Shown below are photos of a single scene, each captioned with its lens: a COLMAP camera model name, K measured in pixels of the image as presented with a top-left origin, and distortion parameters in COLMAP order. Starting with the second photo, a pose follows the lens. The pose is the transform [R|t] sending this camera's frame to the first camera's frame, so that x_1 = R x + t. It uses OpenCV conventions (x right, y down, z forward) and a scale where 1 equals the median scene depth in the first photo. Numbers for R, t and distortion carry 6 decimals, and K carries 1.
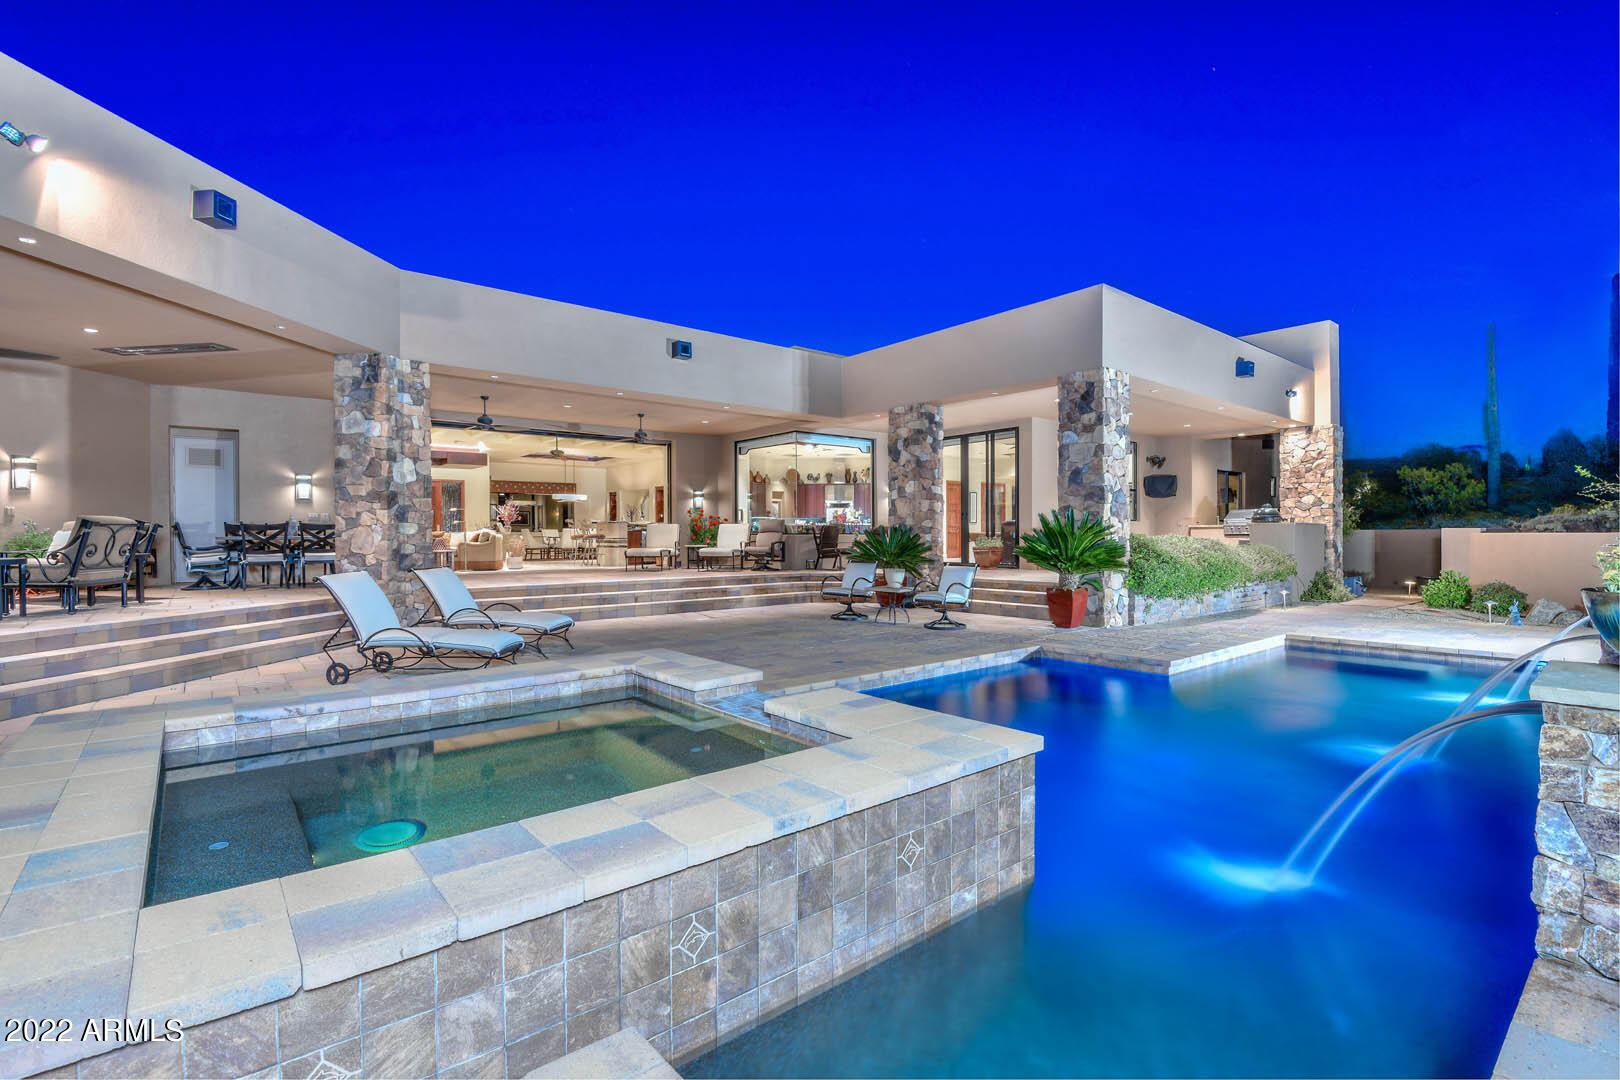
lens RADIAL K [[743.2, 0, 808.3], [0, 743.2, 539.8], [0, 0, 1]] dist [-0.009026, -0.003331]
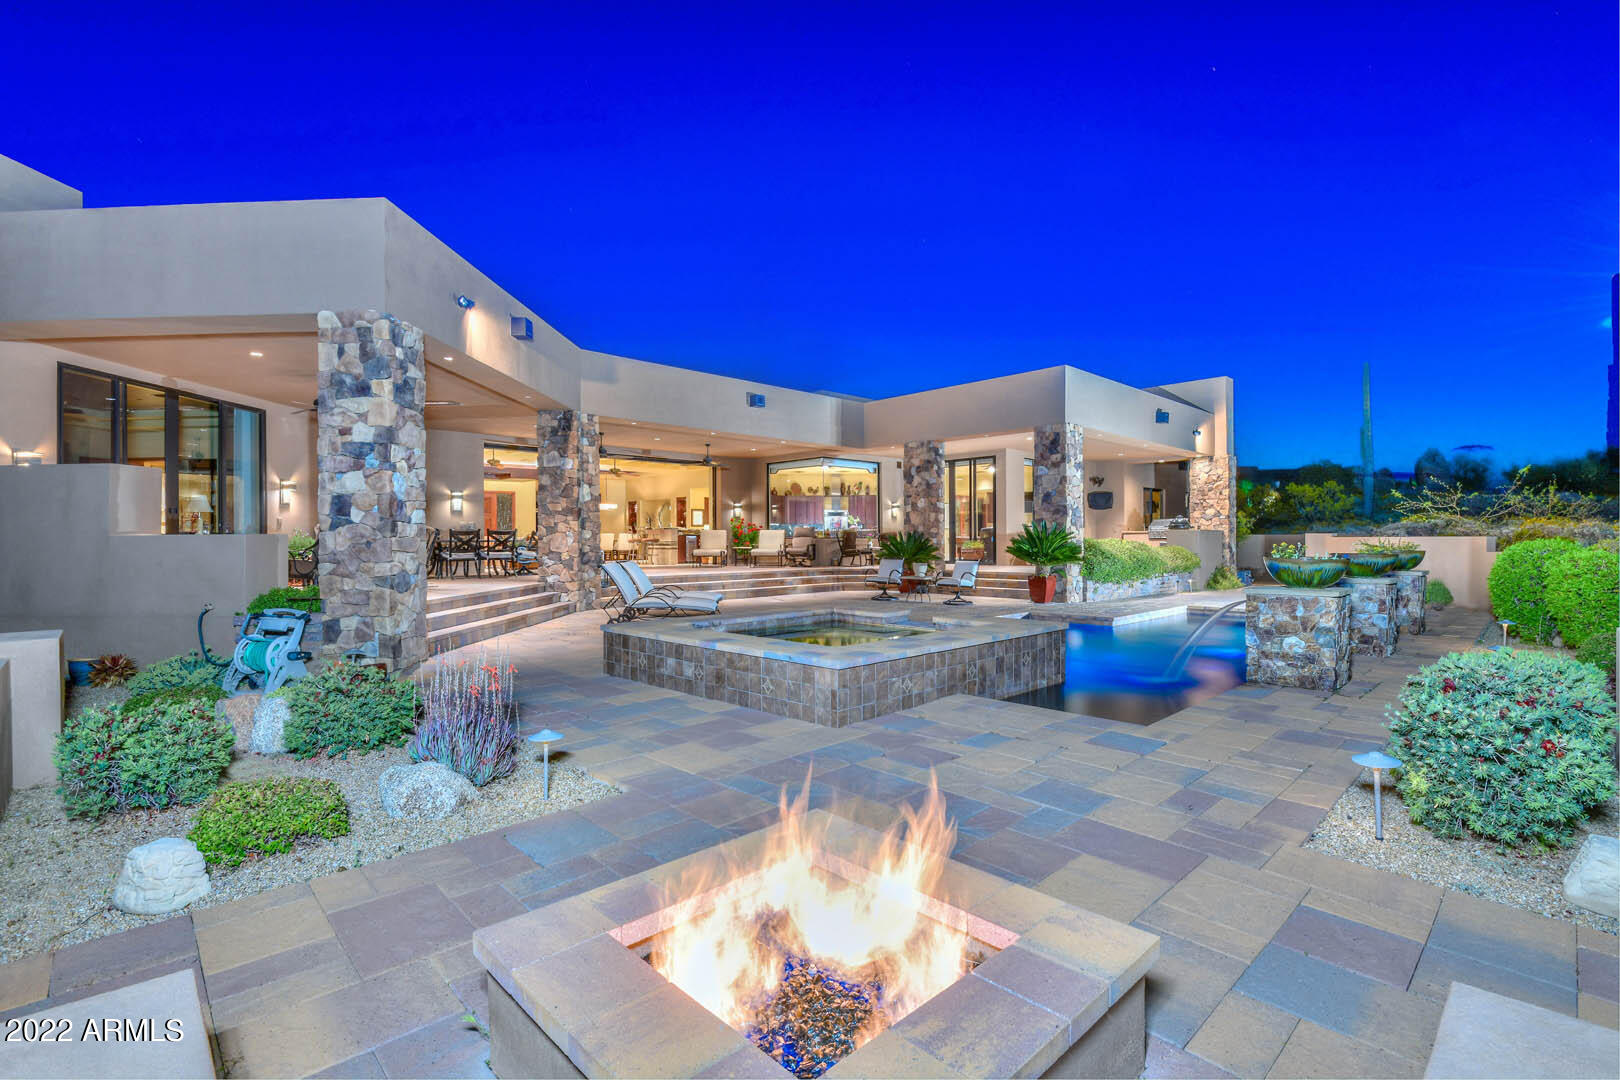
lens RADIAL K [[743.2, 0, 805.3], [0, 743.2, 538.5], [0, 0, 1]] dist [-0.009026, -0.003331]
pose [[0.997275, -0.000091, 0.073767, -0.171319], [0.000667, 0.999970, -0.007779, 0.003270], [-0.073764, 0.007807, 0.997245, -0.320057]]
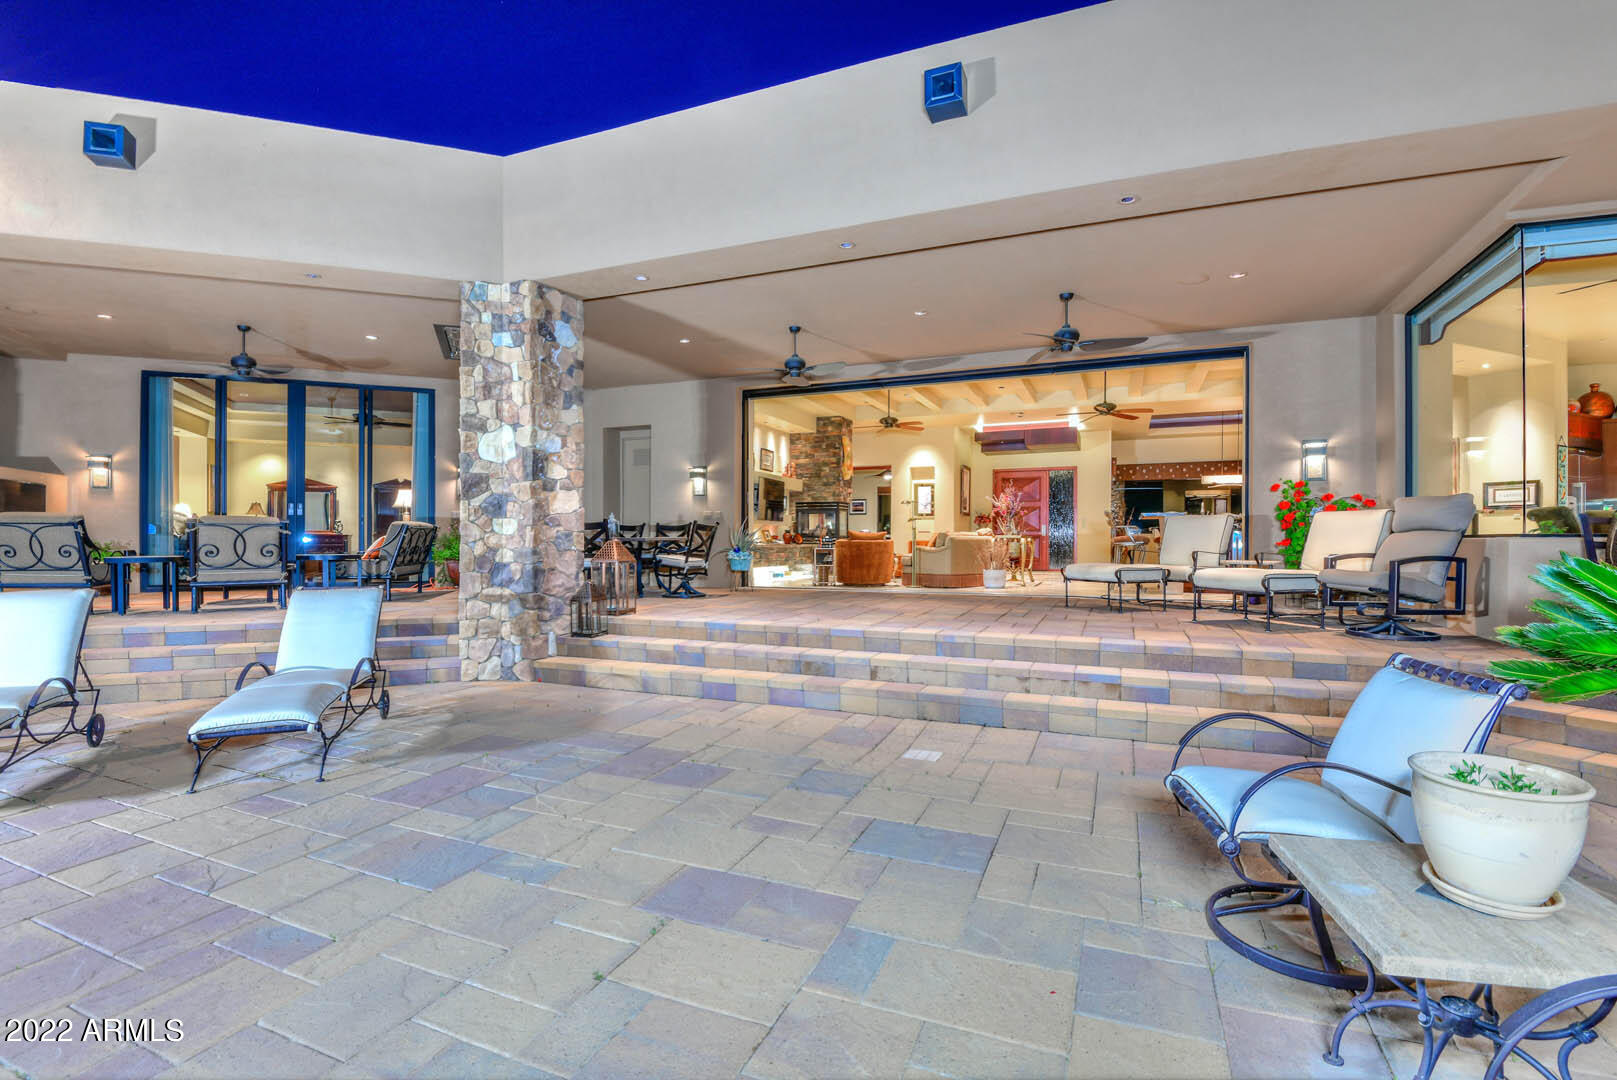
lens RADIAL K [[741.8, 0, 800.4], [0, 741.8, 541.3], [0, 0, 1]] dist [-0.009026, -0.003331]
pose [[0.459309, 0.008261, -0.888238, 0.149873], [-0.007693, 0.999956, 0.005322, -0.005522], [0.888243, 0.004389, 0.459352, 0.689084]]
